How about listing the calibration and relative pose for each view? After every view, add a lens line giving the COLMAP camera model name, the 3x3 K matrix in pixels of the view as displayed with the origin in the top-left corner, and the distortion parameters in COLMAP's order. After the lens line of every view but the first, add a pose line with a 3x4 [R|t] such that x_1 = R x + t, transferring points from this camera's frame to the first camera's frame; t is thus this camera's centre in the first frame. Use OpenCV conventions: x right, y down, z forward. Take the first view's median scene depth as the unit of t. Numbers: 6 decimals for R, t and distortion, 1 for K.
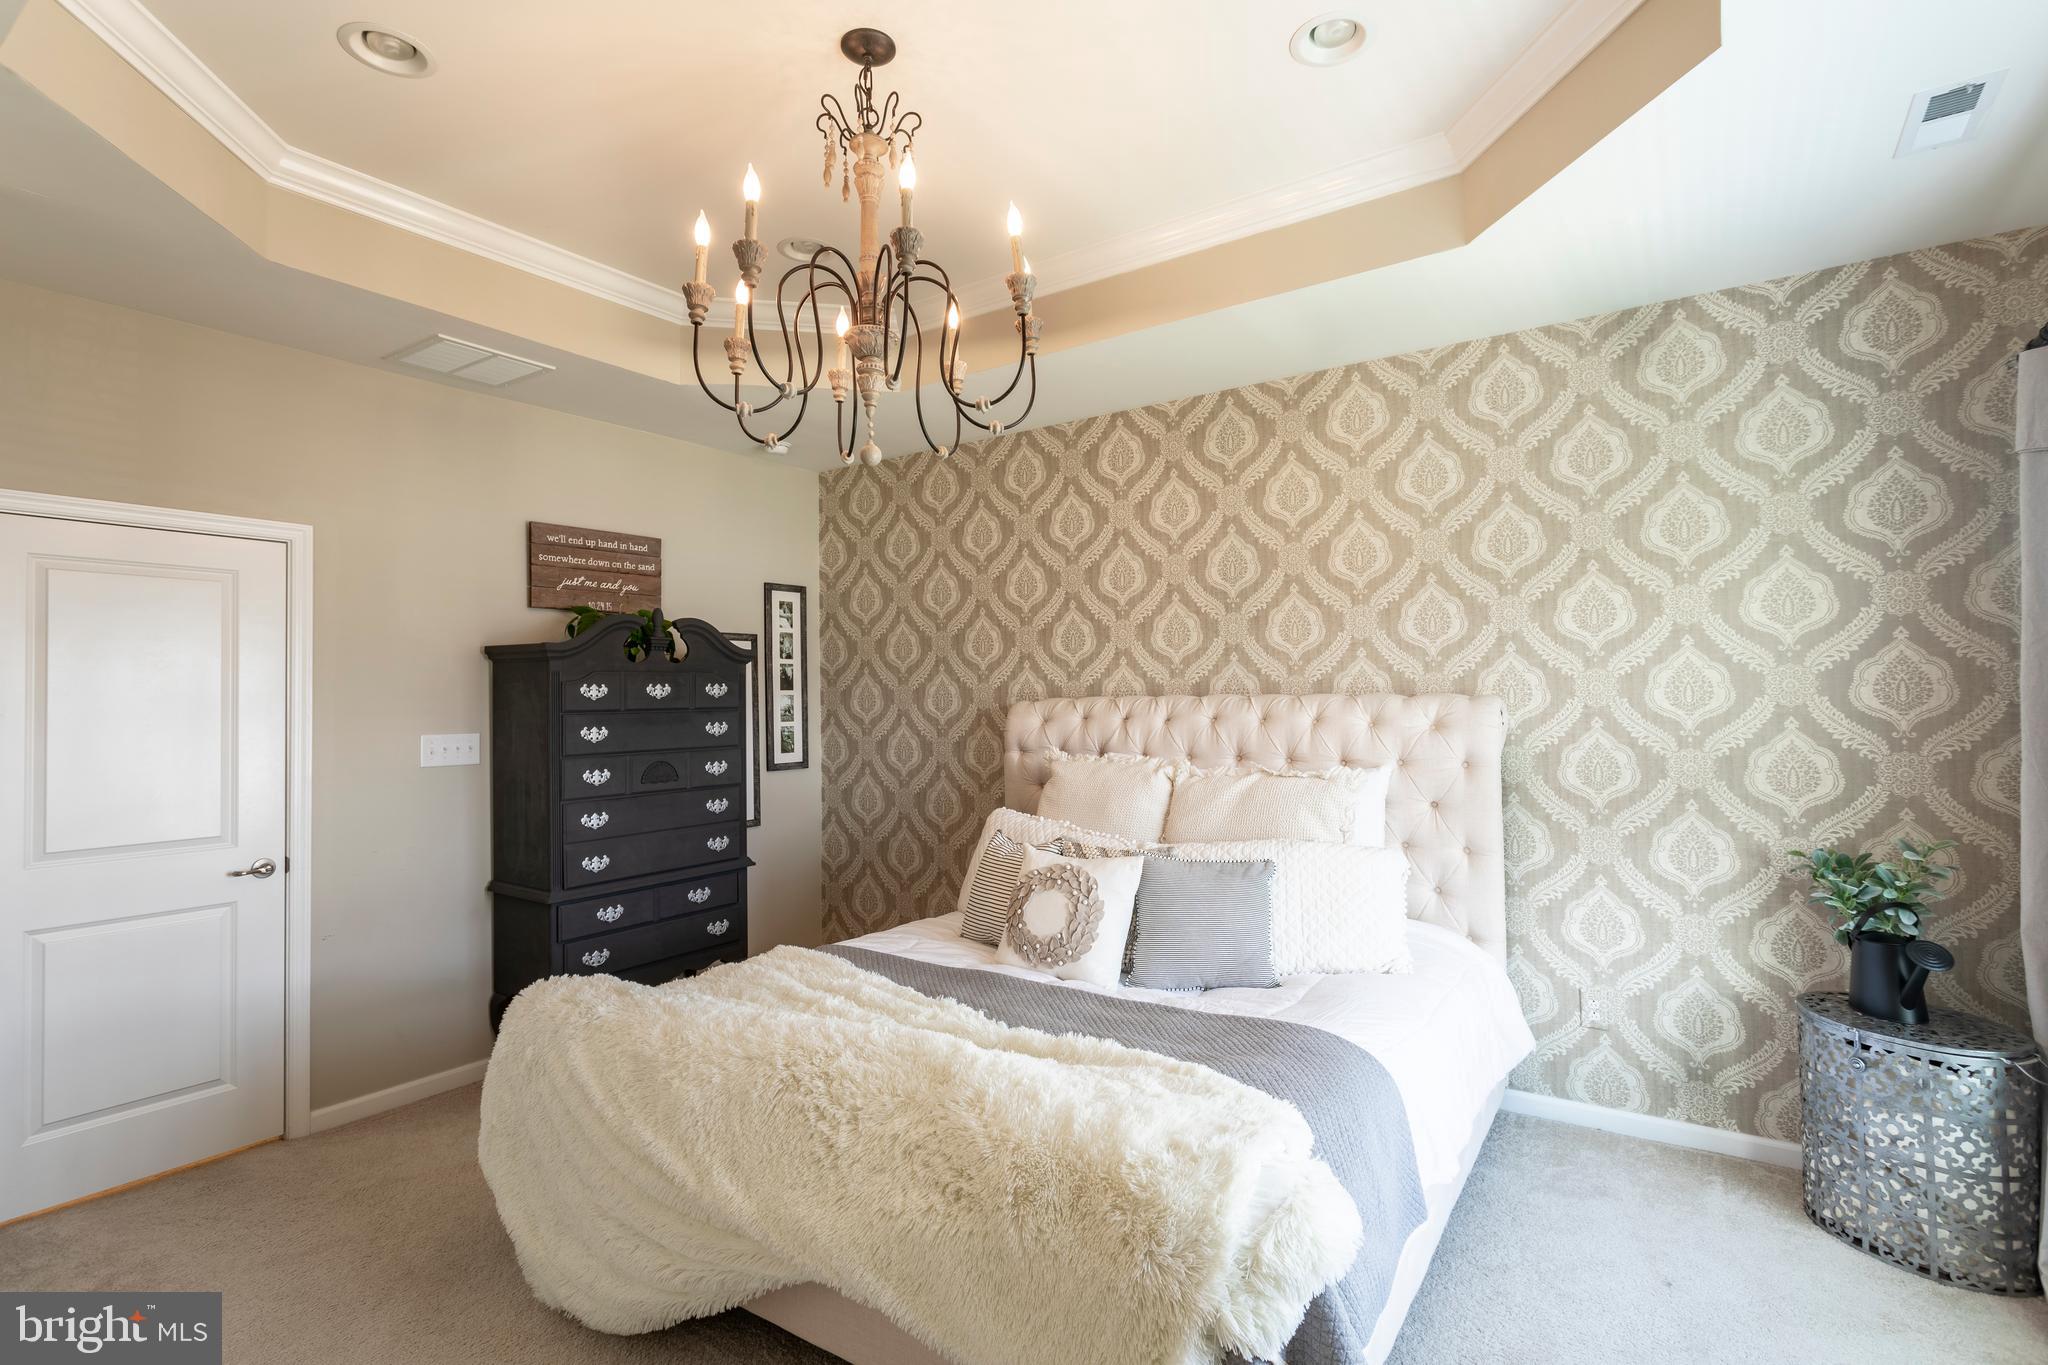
lens RADIAL K [[997.9, 0, 1028.4], [0, 997.9, 686.2], [0, 0, 1]] dist [0.005350, 0.000832]
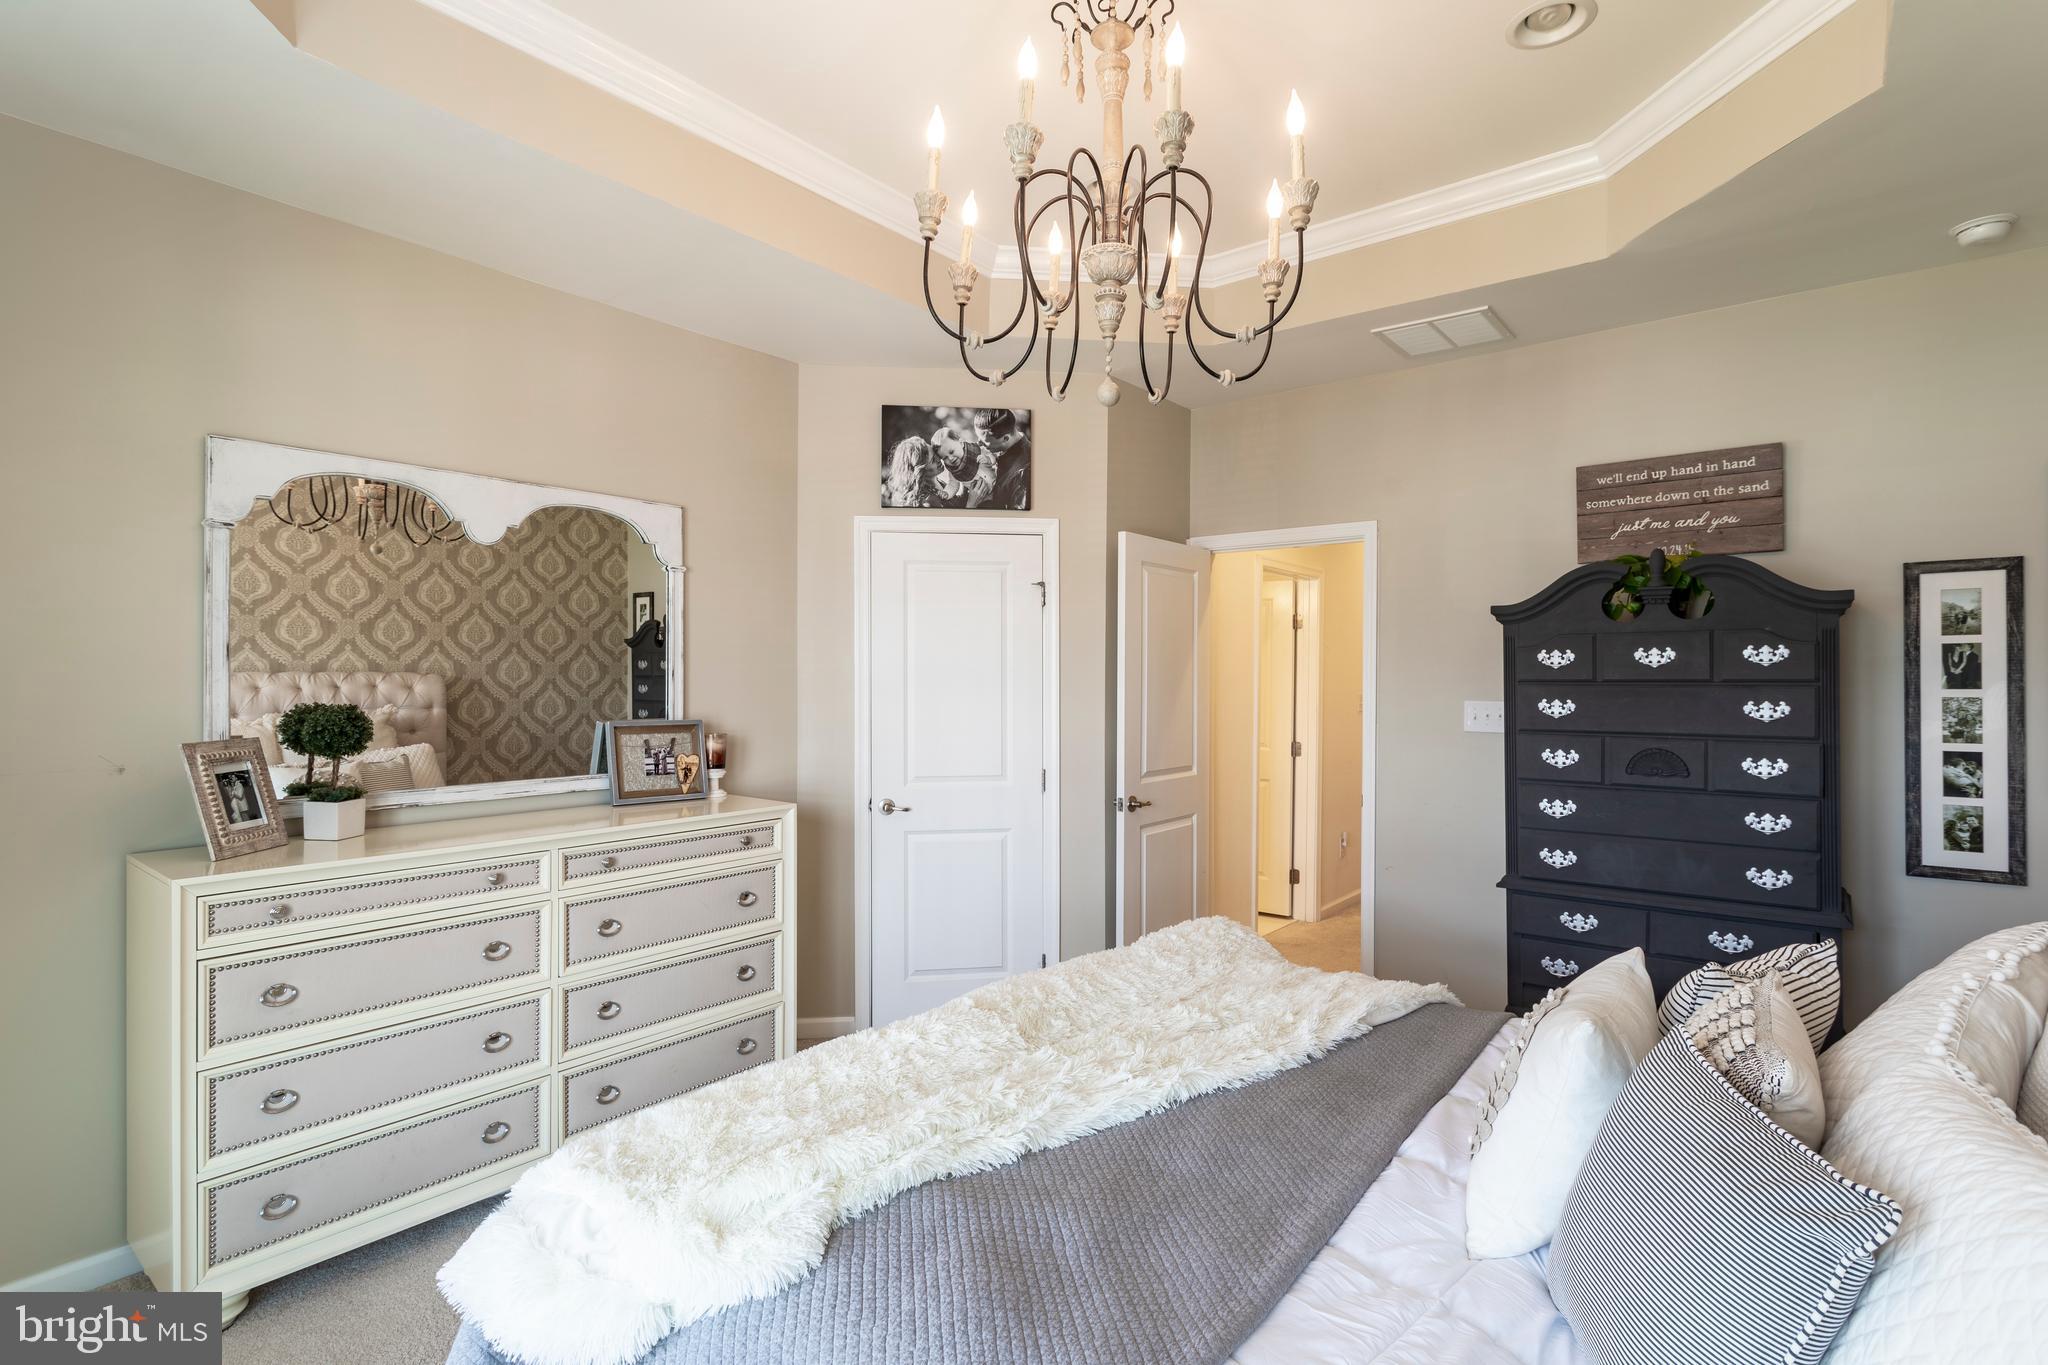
lens RADIAL K [[997.9, 0, 1029.5], [0, 997.9, 674.6], [0, 0, 1]] dist [0.005350, 0.000832]
pose [[-0.065281, 0.014911, -0.997755, 0.421850], [0.013091, 0.999815, 0.014085, 0.001110], [0.997781, -0.012142, -0.065464, 0.558553]]
